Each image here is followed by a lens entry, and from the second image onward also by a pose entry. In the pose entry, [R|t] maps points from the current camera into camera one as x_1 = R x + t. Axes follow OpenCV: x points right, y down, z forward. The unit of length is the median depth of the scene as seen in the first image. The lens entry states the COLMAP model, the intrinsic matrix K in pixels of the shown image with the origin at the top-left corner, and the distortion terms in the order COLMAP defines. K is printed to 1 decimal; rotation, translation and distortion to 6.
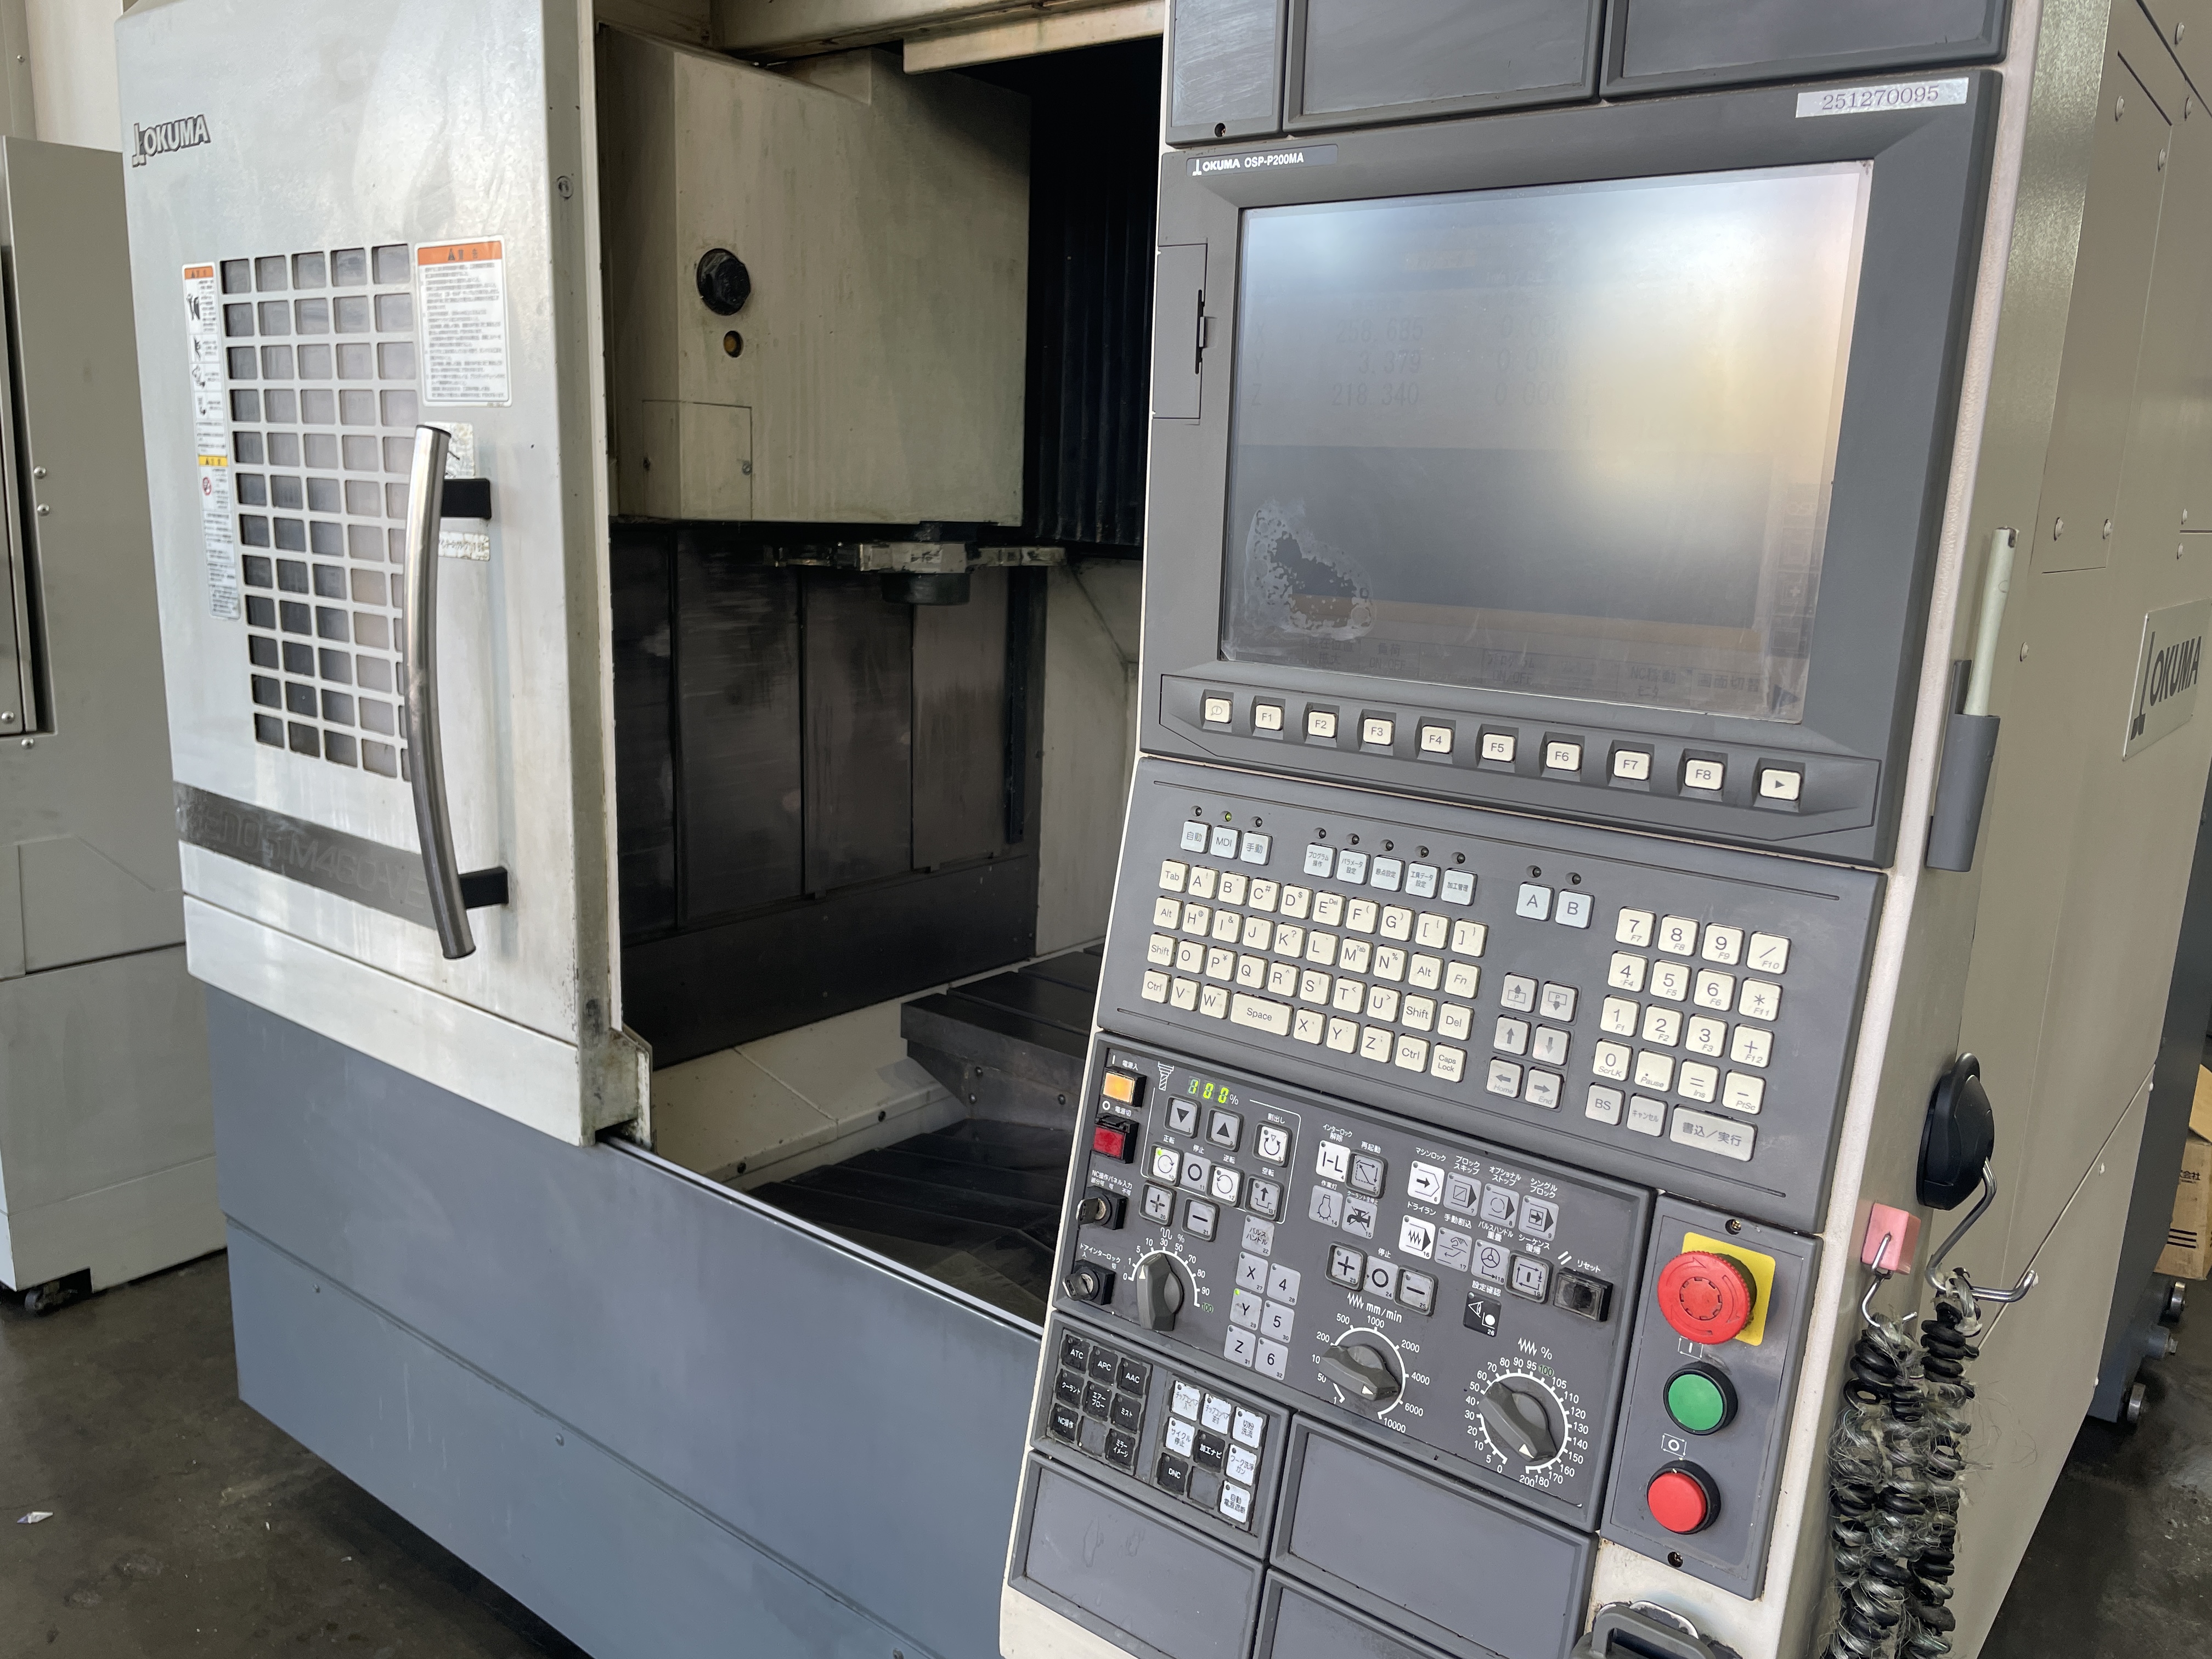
lens RADIAL K [[1693.8, 0, 1111.8], [0, 1693.8, 844.1], [0, 0, 1]] dist [0.050501, -0.066129]
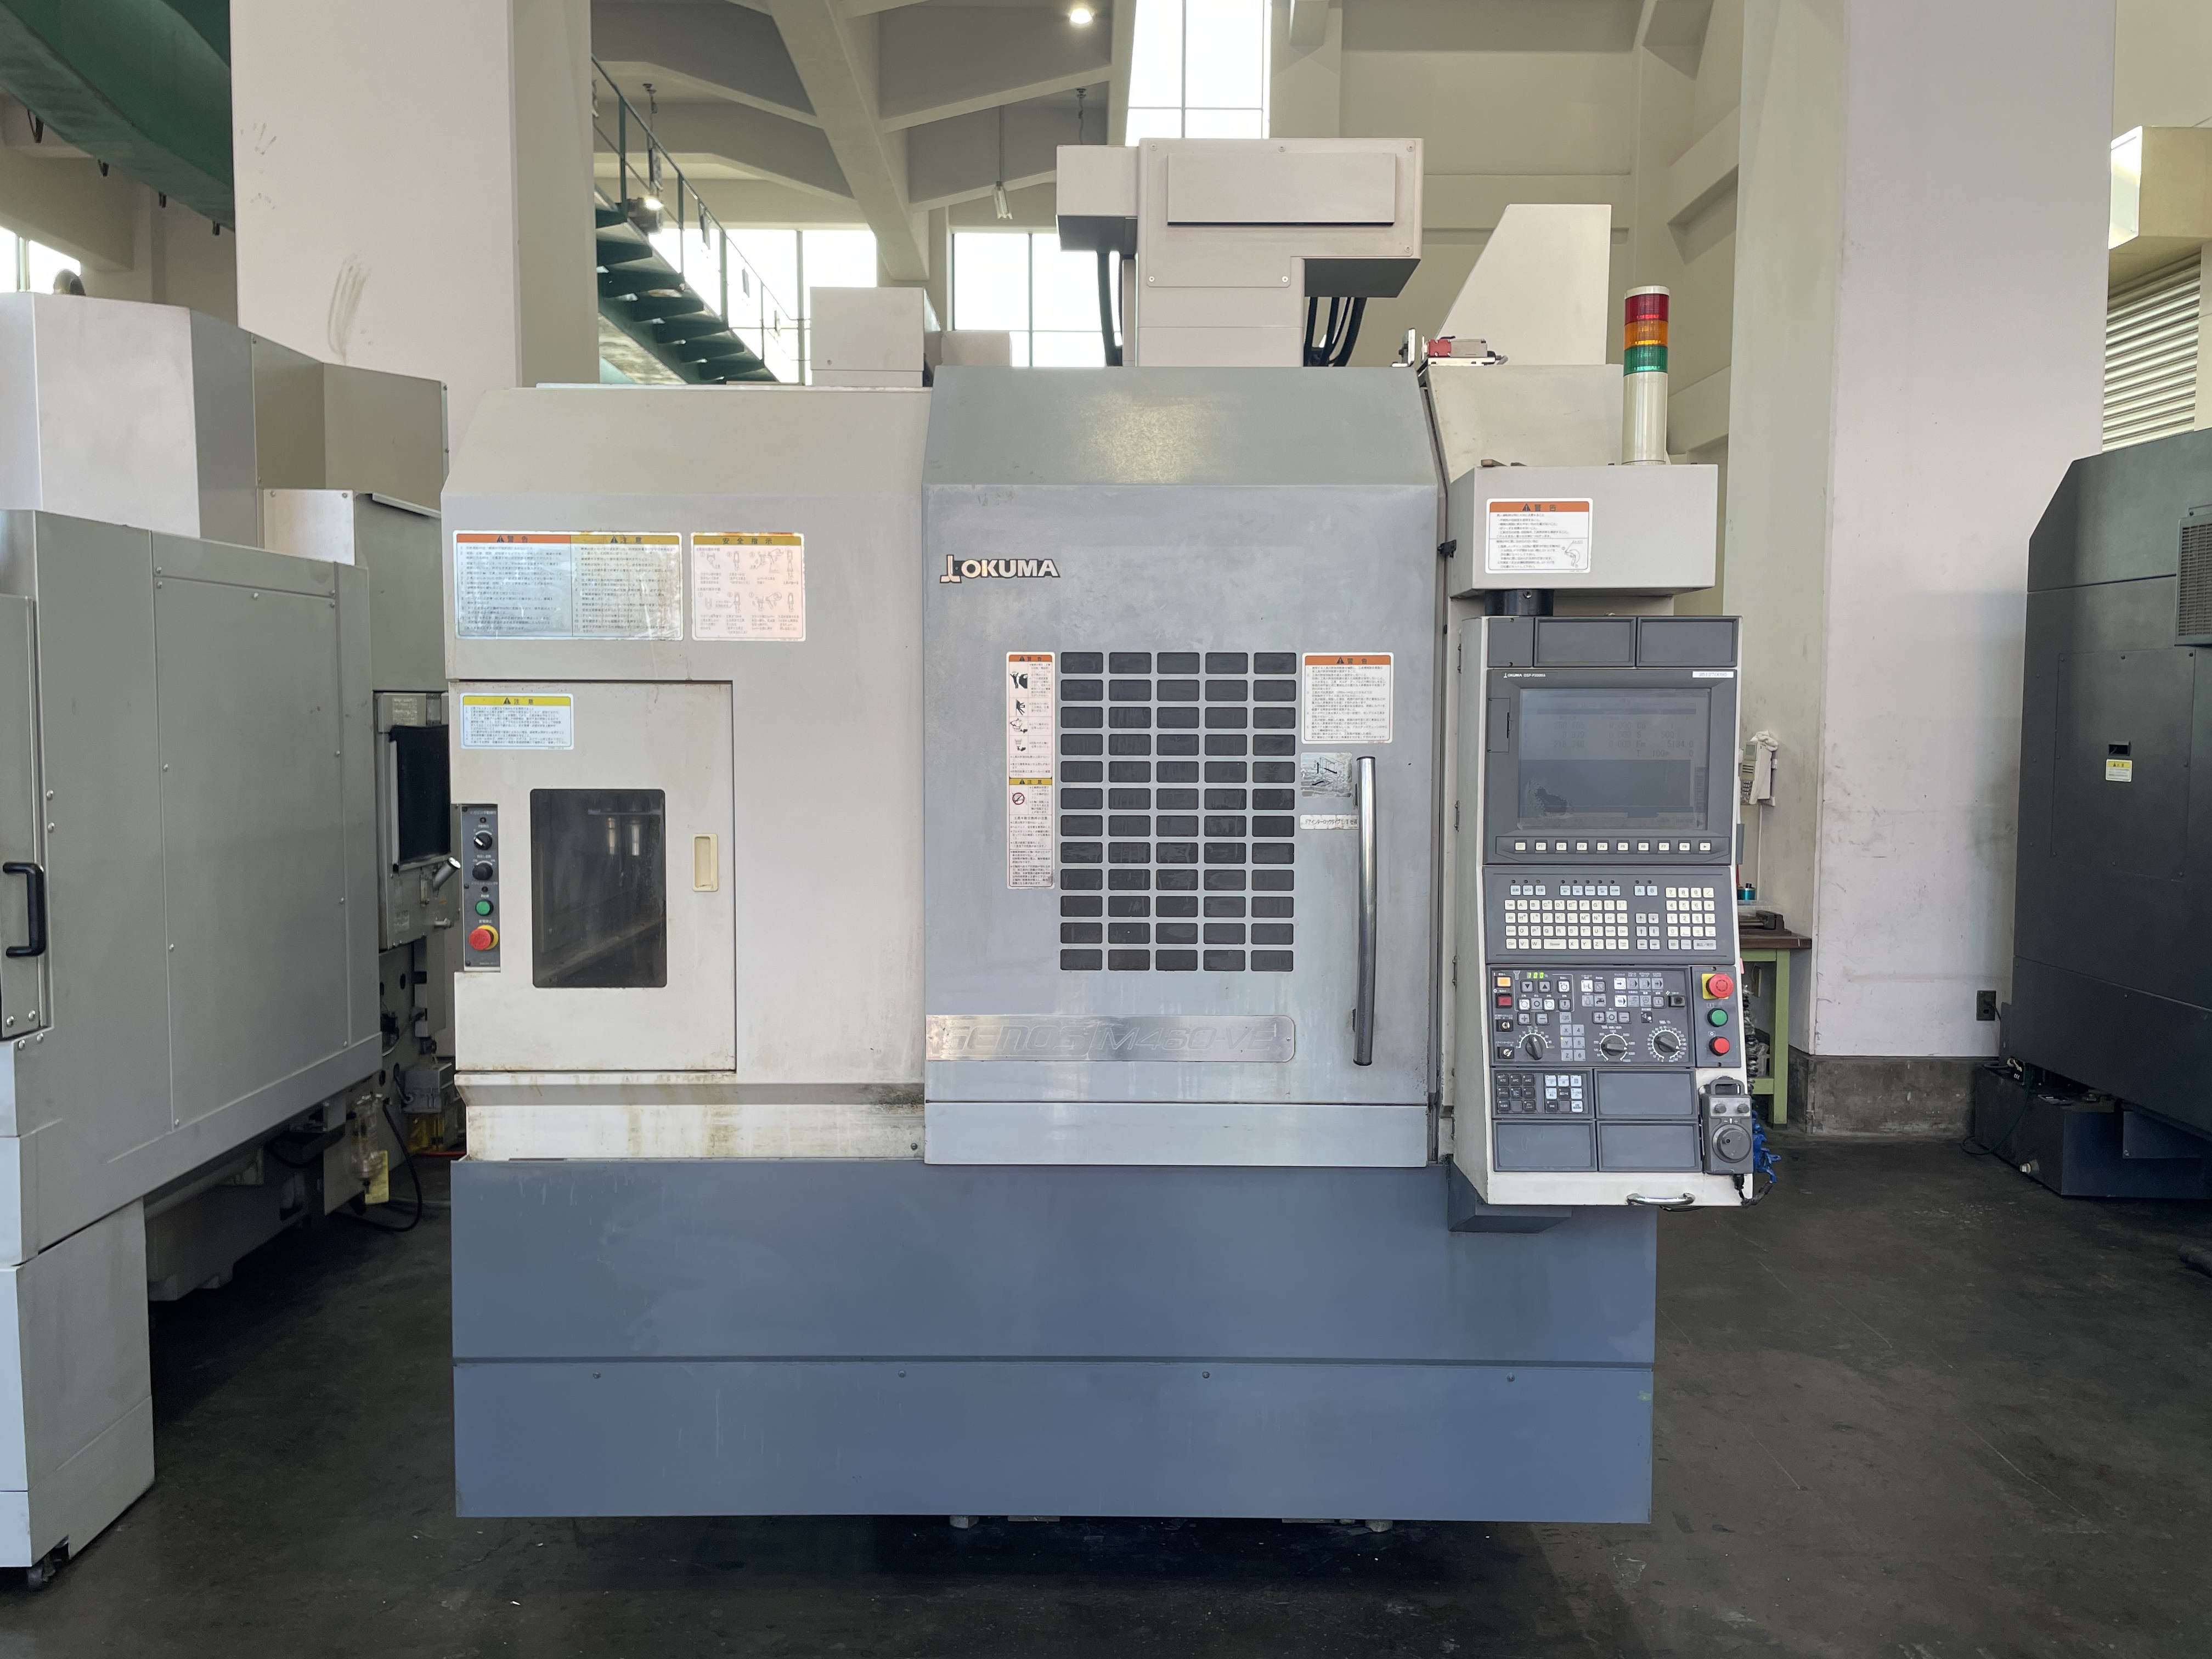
lens RADIAL K [[1693.8, 0, 1103.8], [0, 1693.8, 825.4], [0, 0, 1]] dist [0.050501, -0.066129]
pose [[0.785697, -0.074329, 0.614129, -2.450684], [0.157266, 0.984139, -0.082089, 0.015139], [-0.598287, 0.161079, 0.784925, -0.955035]]
